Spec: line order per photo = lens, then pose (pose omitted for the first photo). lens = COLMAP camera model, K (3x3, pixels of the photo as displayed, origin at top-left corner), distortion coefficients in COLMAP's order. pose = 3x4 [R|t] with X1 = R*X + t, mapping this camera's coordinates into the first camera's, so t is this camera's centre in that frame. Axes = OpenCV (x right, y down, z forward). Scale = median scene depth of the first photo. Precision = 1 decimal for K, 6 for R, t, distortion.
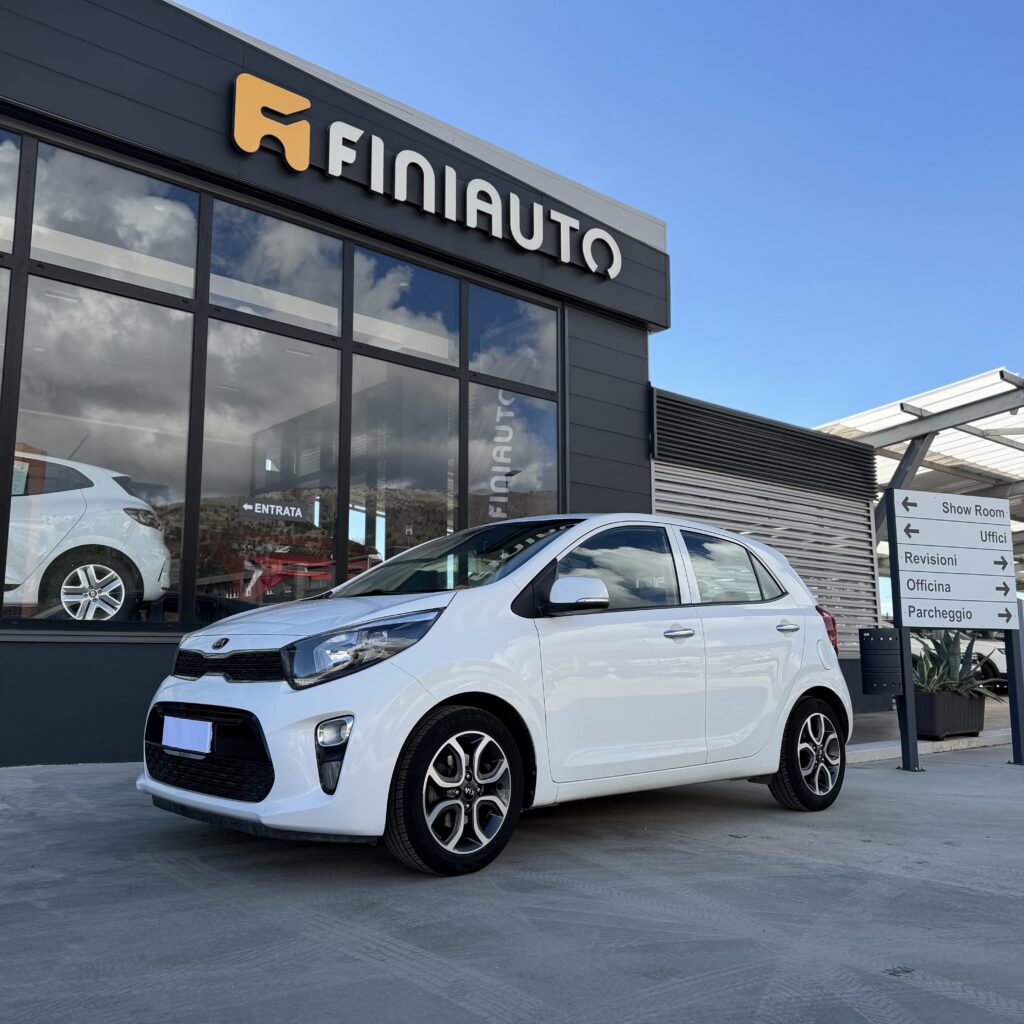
lens RADIAL K [[950.8, 0, 512.0], [0, 950.8, 512.0], [0, 0, 1]] dist [0.177537, -0.375036]
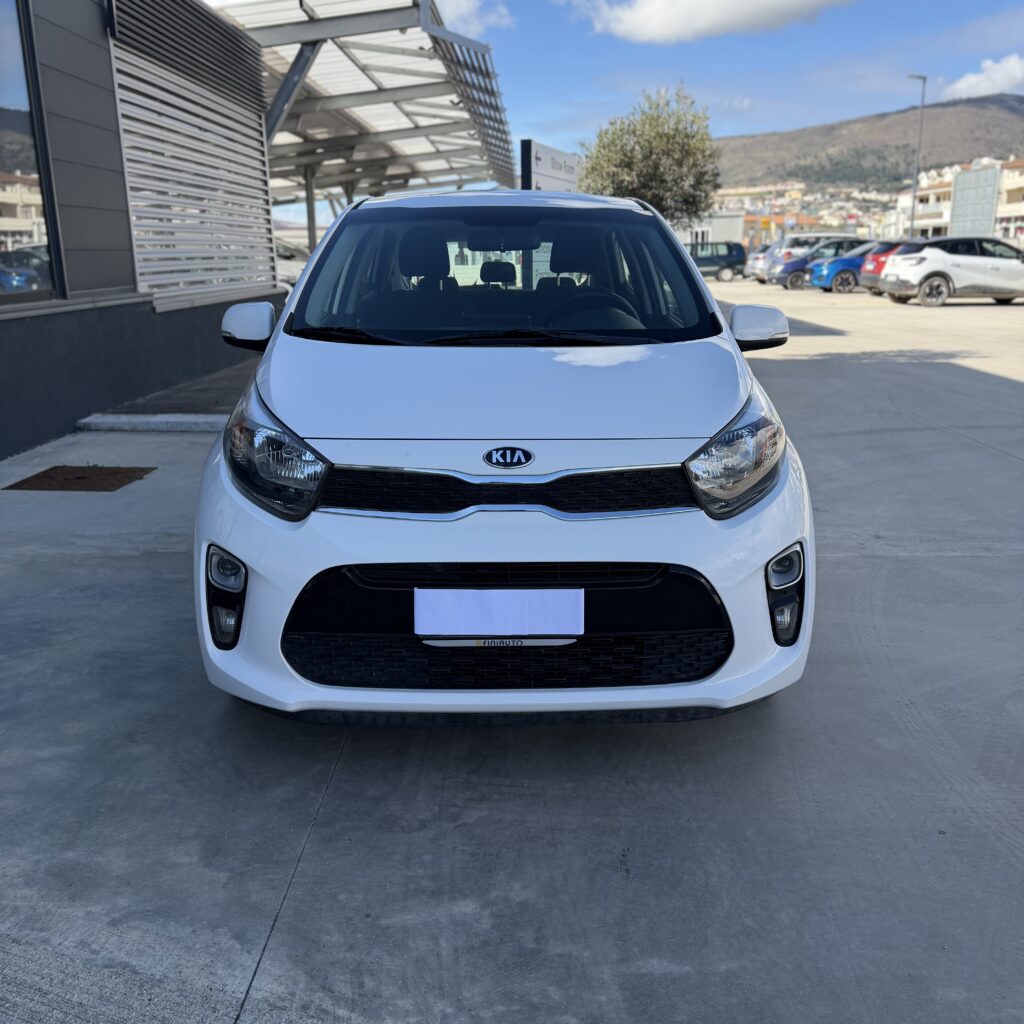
lens RADIAL K [[963.7, 0, 512.0], [0, 963.7, 512.0], [0, 0, 1]] dist [0.007621, 0.015600]
pose [[0.671724, -0.199996, 0.713294, -0.584778], [-0.102633, 0.928458, 0.356976, -0.034694], [-0.733657, -0.312996, 0.603142, 0.508738]]
